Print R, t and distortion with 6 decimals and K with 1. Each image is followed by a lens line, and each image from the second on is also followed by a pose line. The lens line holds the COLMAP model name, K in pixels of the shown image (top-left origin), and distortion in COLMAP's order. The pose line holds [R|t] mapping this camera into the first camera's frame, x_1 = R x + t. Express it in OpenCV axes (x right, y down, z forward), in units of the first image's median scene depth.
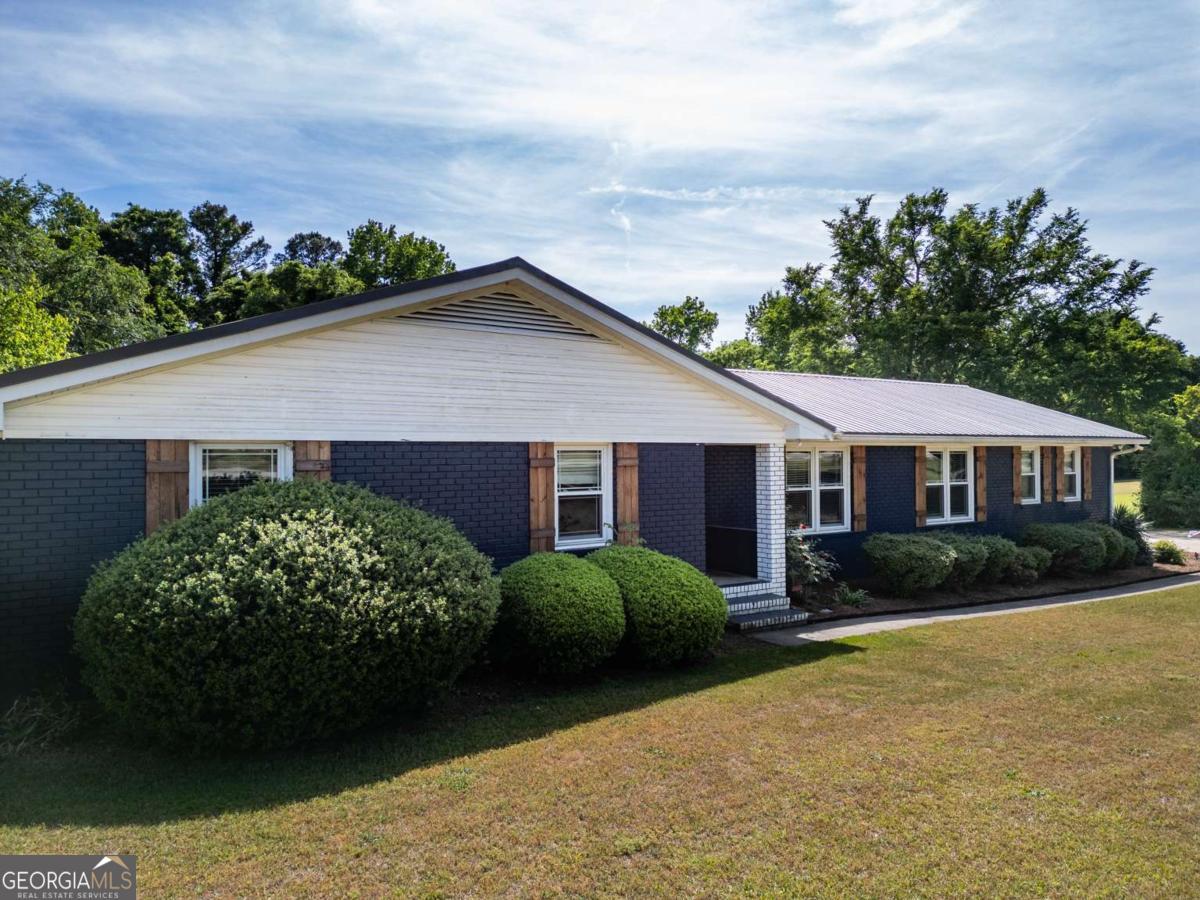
lens RADIAL K [[845.1, 0, 622.4], [0, 845.1, 448.9], [0, 0, 1]] dist [0.067258, -0.047514]
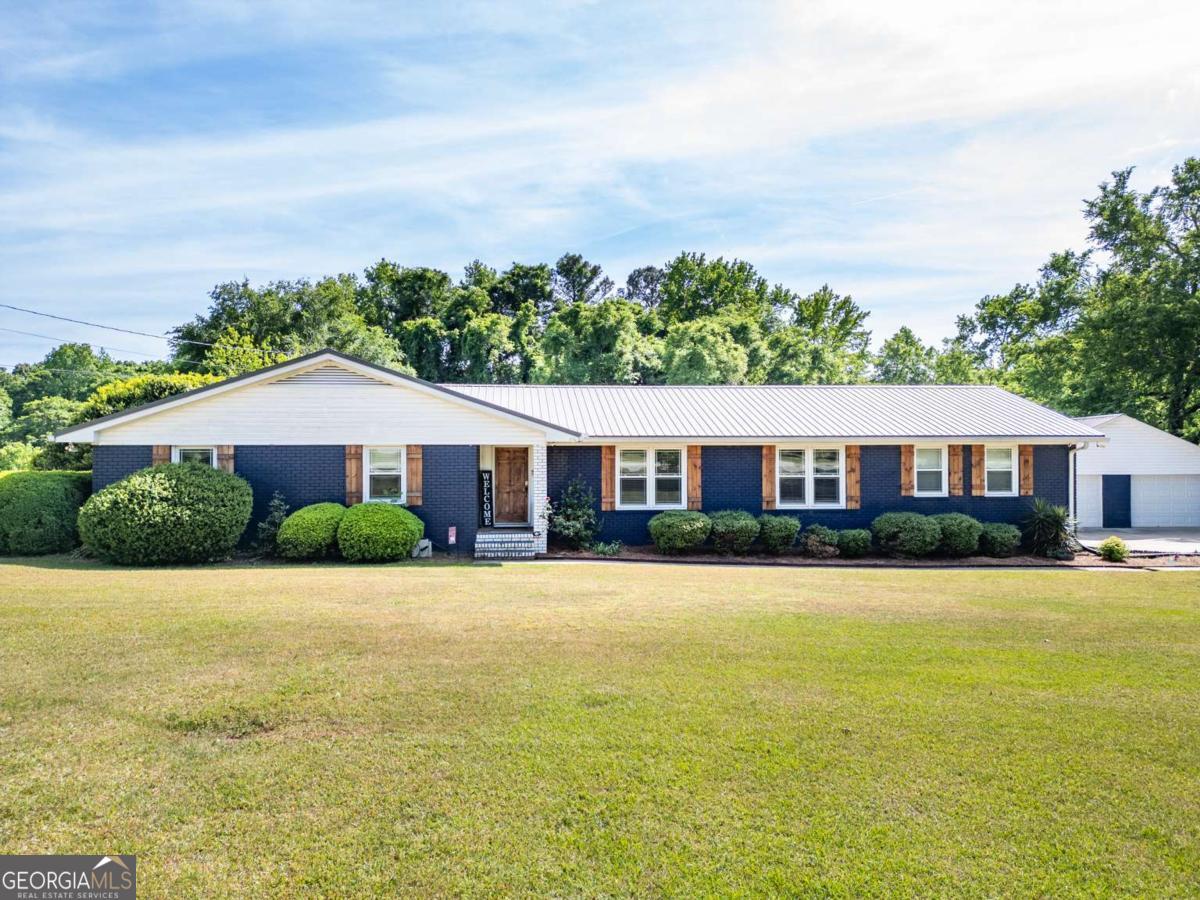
lens RADIAL K [[845.1, 0, 606.4], [0, 845.1, 452.2], [0, 0, 1]] dist [0.067258, -0.047514]
pose [[0.867603, -0.002412, -0.497252, 0.645528], [0.003566, 0.999993, 0.001371, 0.003563], [0.497245, -0.002962, 0.867605, -0.164346]]
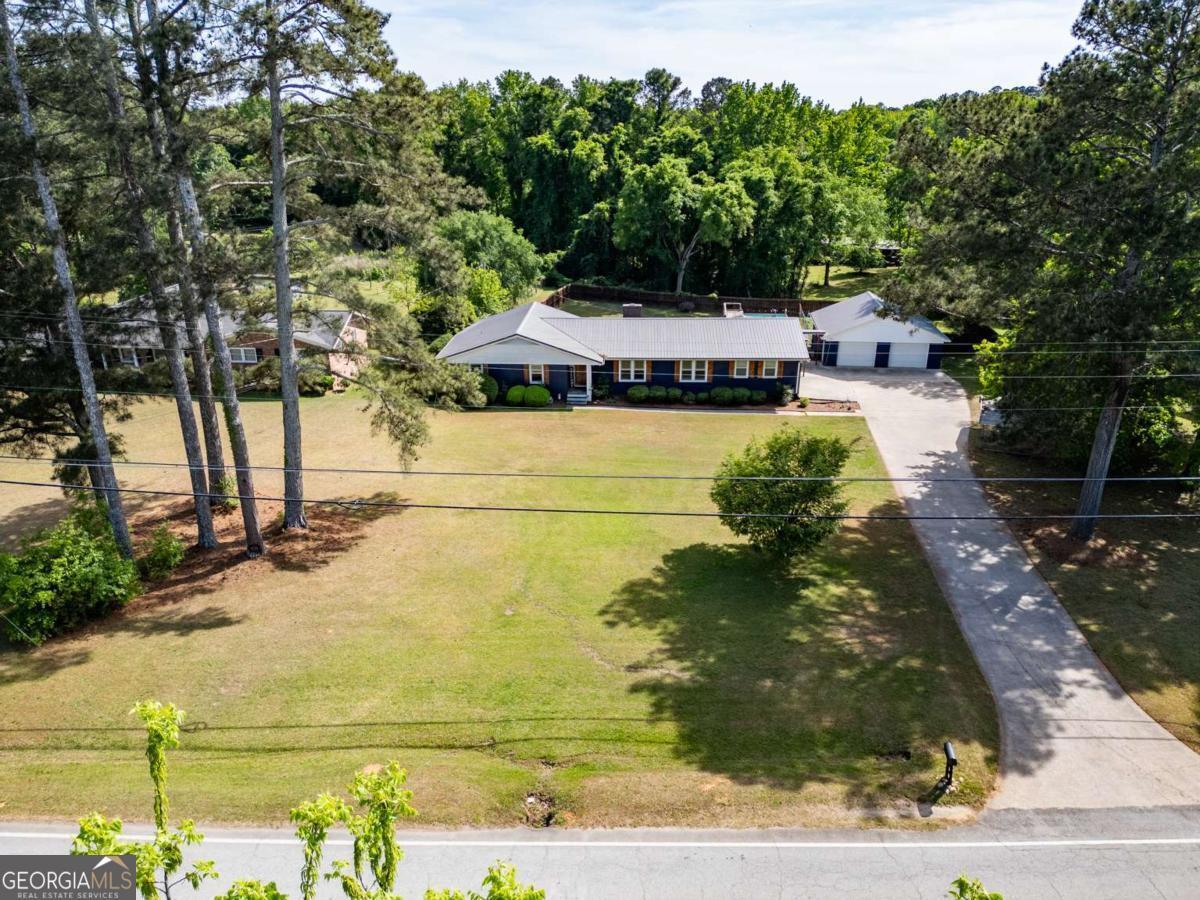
lens RADIAL K [[845.1, 0, 605.6], [0, 845.1, 451.2], [0, 0, 1]] dist [0.067258, -0.047514]
pose [[0.788785, 0.222235, -0.573088, 1.765706], [0.001829, 0.931499, 0.363739, -0.730350], [0.614666, -0.287960, 0.734346, -1.416610]]
